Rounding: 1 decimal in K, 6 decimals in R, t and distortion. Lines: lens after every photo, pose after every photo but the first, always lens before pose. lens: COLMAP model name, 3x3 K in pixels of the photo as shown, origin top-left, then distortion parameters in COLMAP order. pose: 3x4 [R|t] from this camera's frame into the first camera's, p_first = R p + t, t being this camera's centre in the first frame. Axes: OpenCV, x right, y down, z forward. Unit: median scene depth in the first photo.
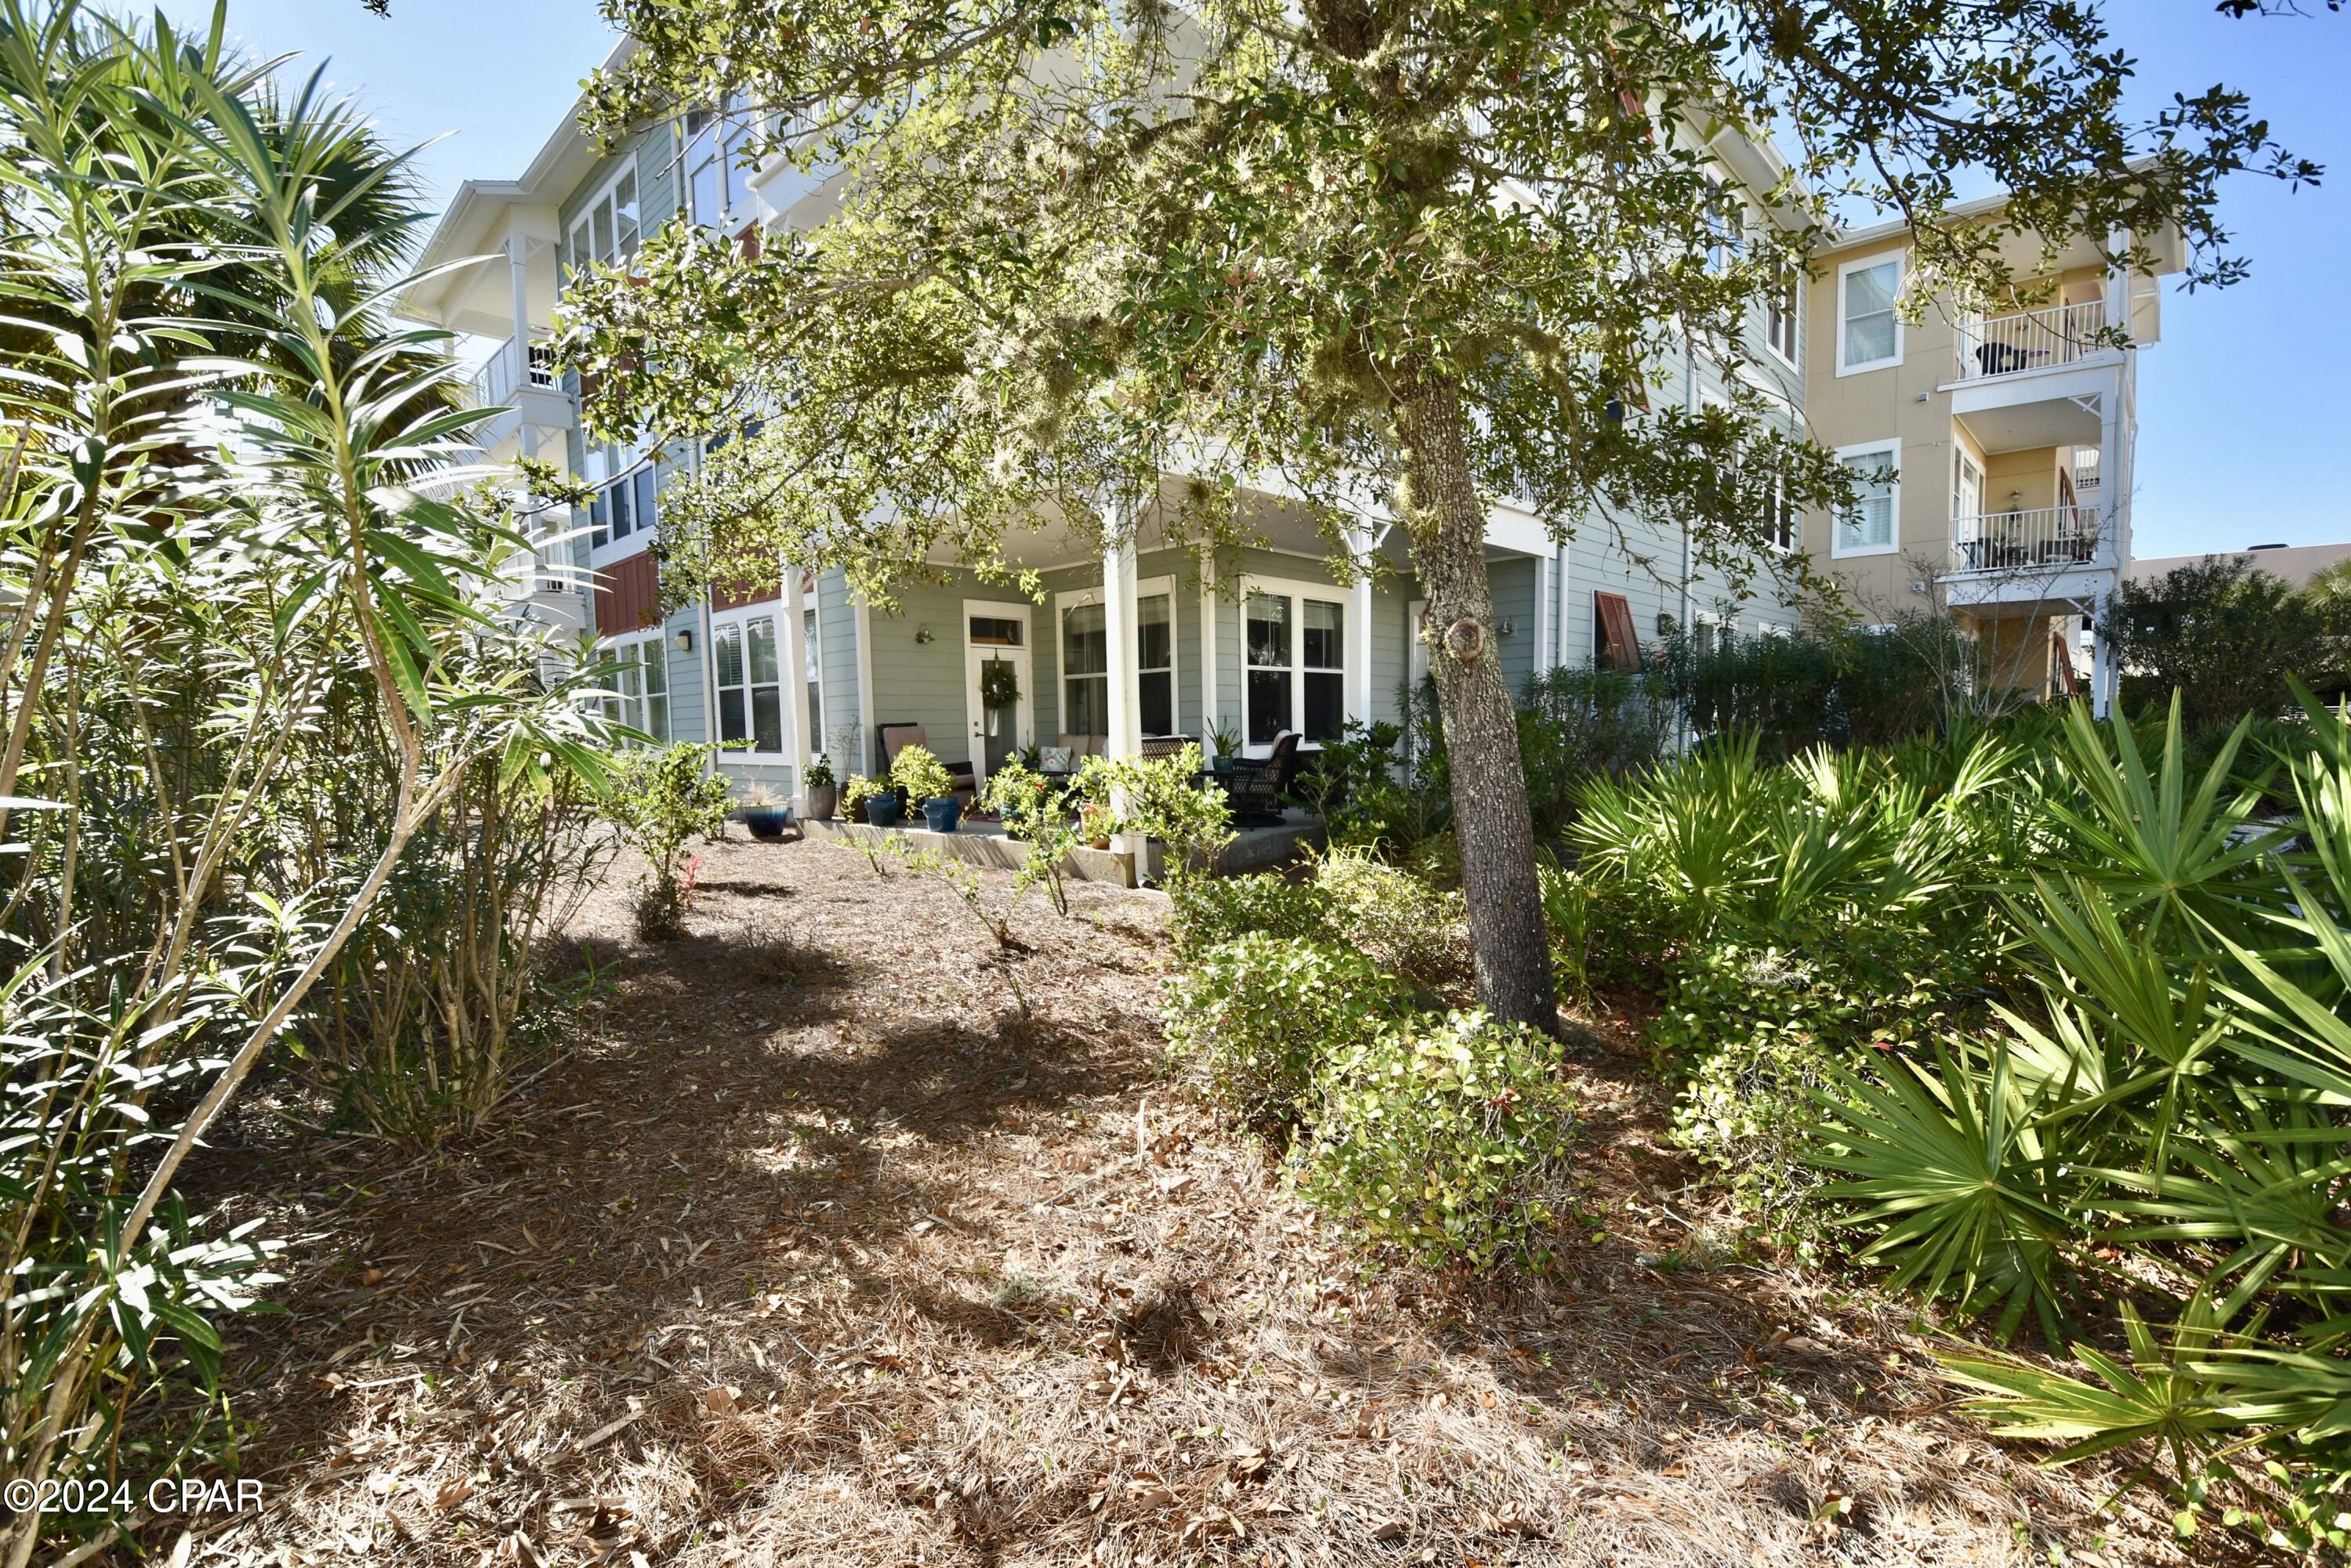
lens RADIAL K [[1033.6, 0, 1170.2], [0, 1033.6, 790.5], [0, 0, 1]] dist [-0.001735, -0.008010]
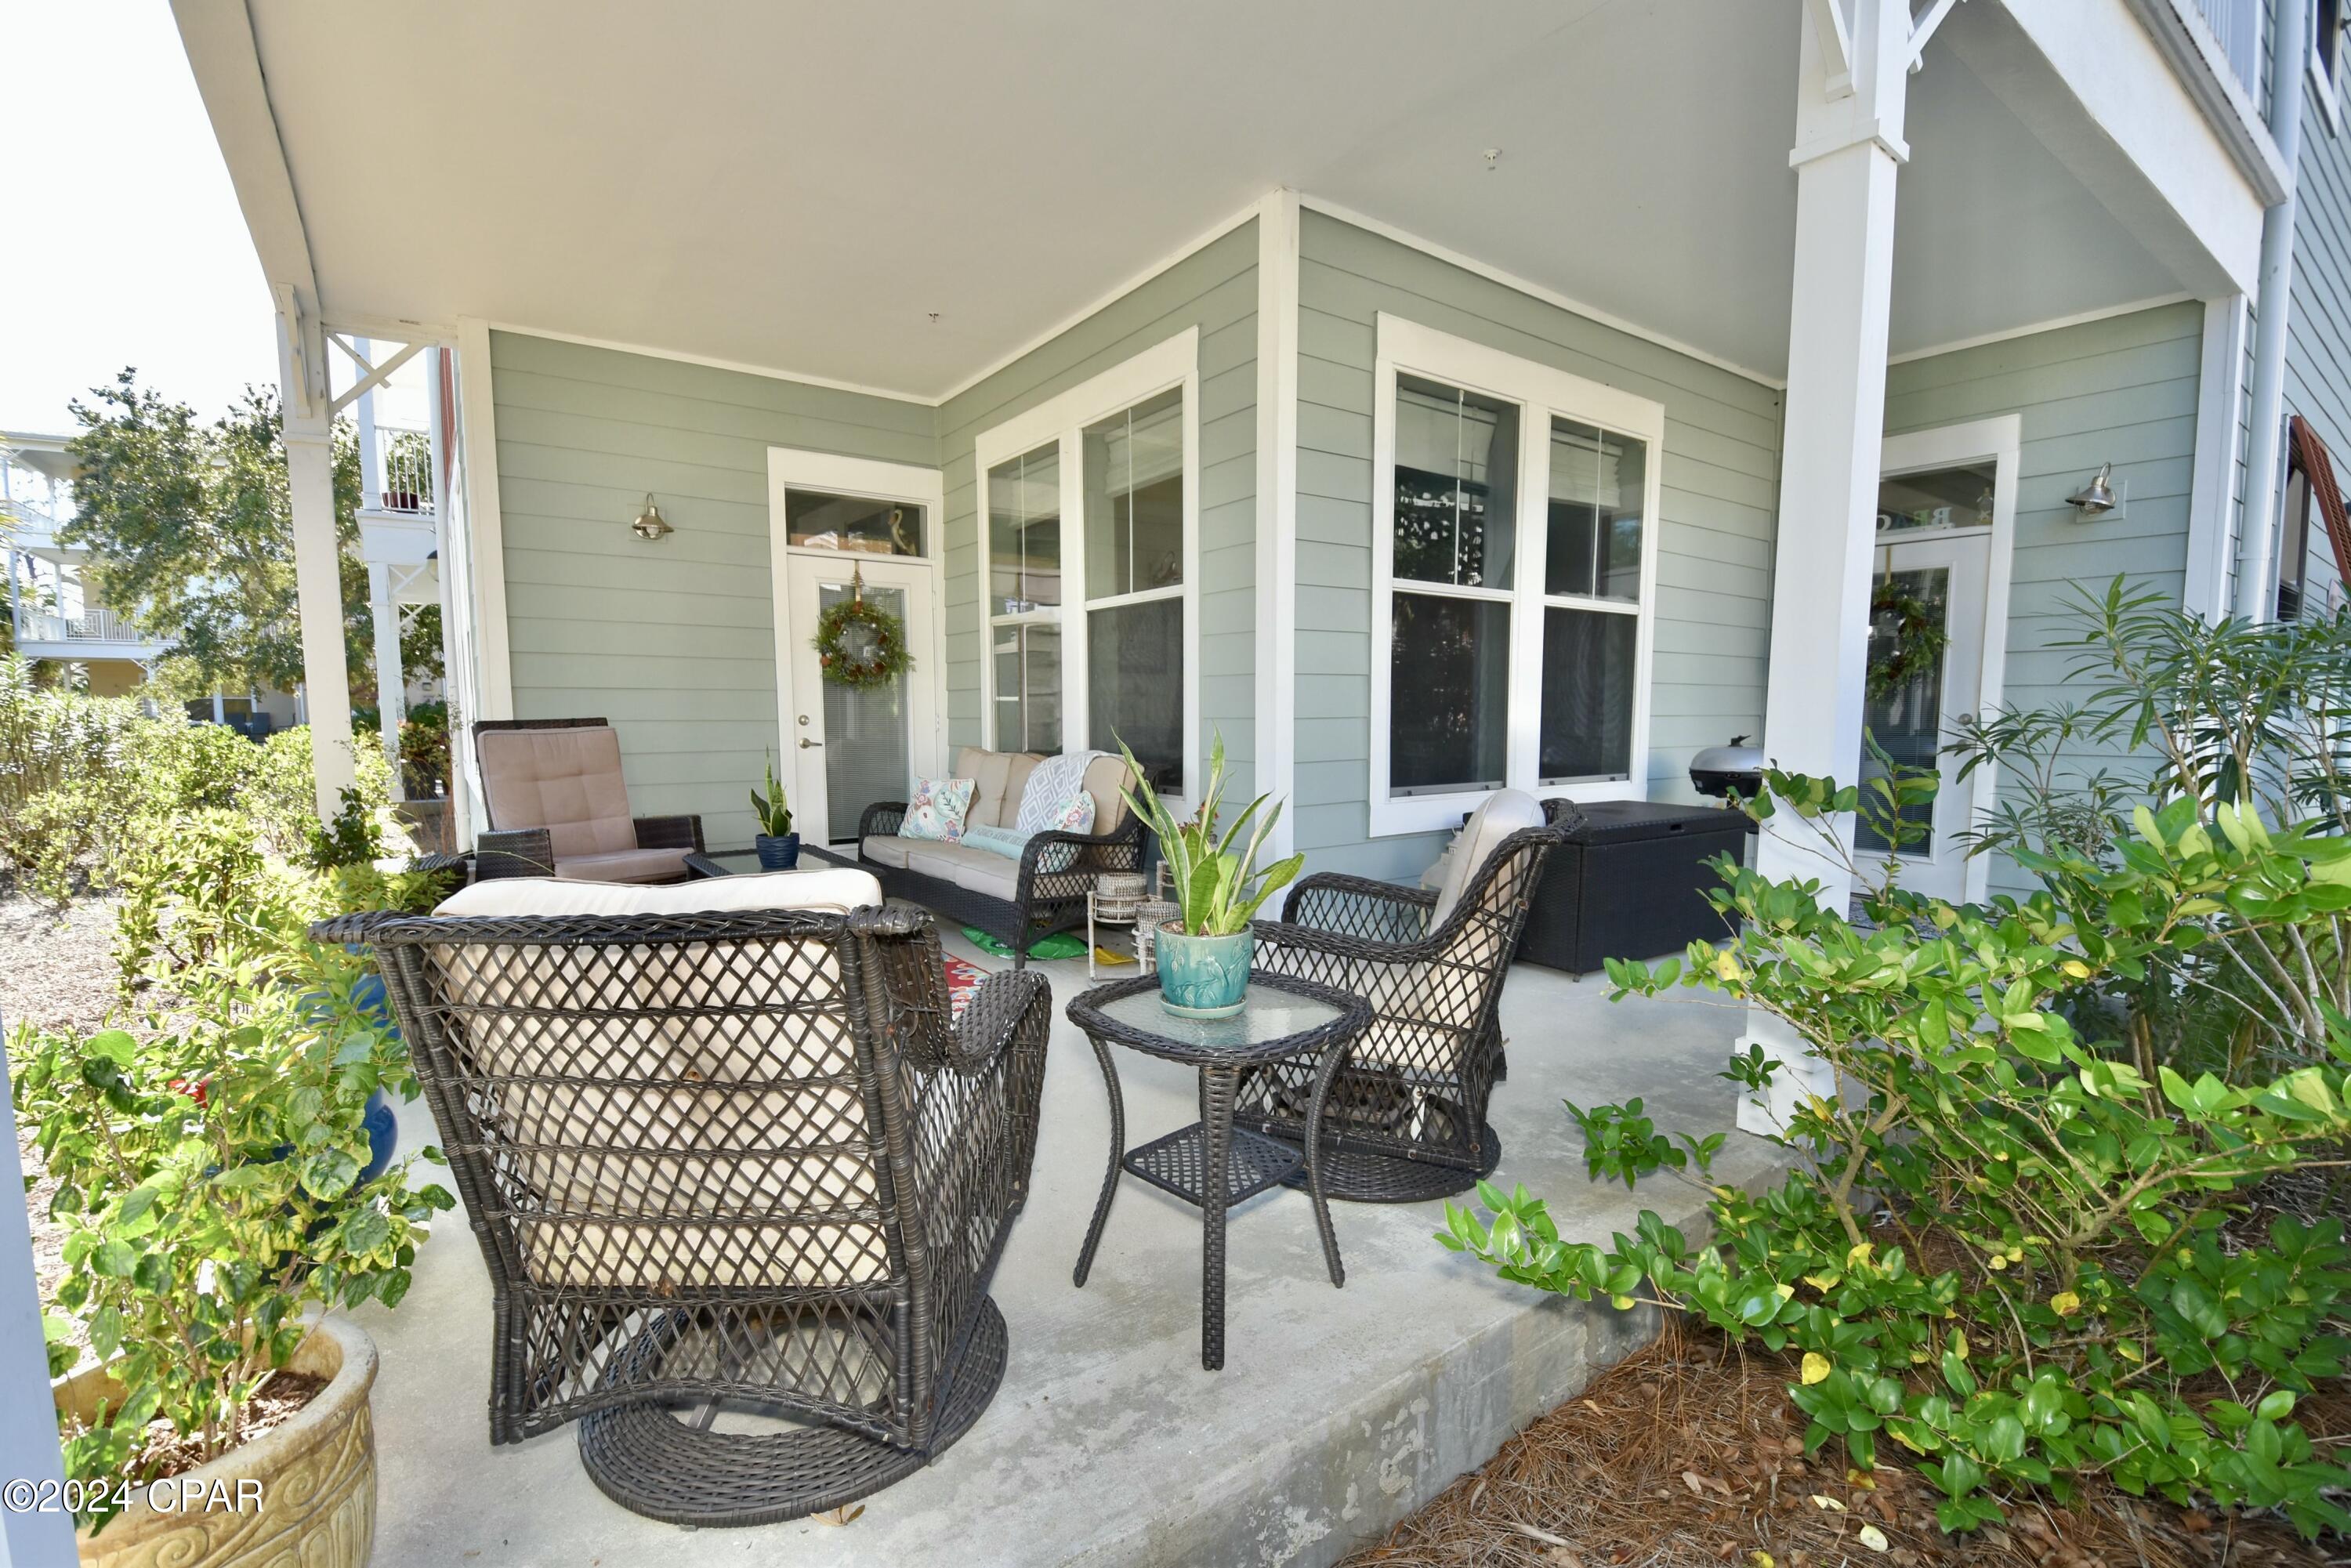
lens RADIAL K [[1033.6, 0, 1173.7], [0, 1033.6, 808.5], [0, 0, 1]] dist [-0.001735, -0.008010]
pose [[0.985817, 0.033126, -0.164523, 0.060845], [-0.027489, 0.998958, 0.036427, -0.050327], [0.165558, -0.031388, 0.985700, 0.614856]]
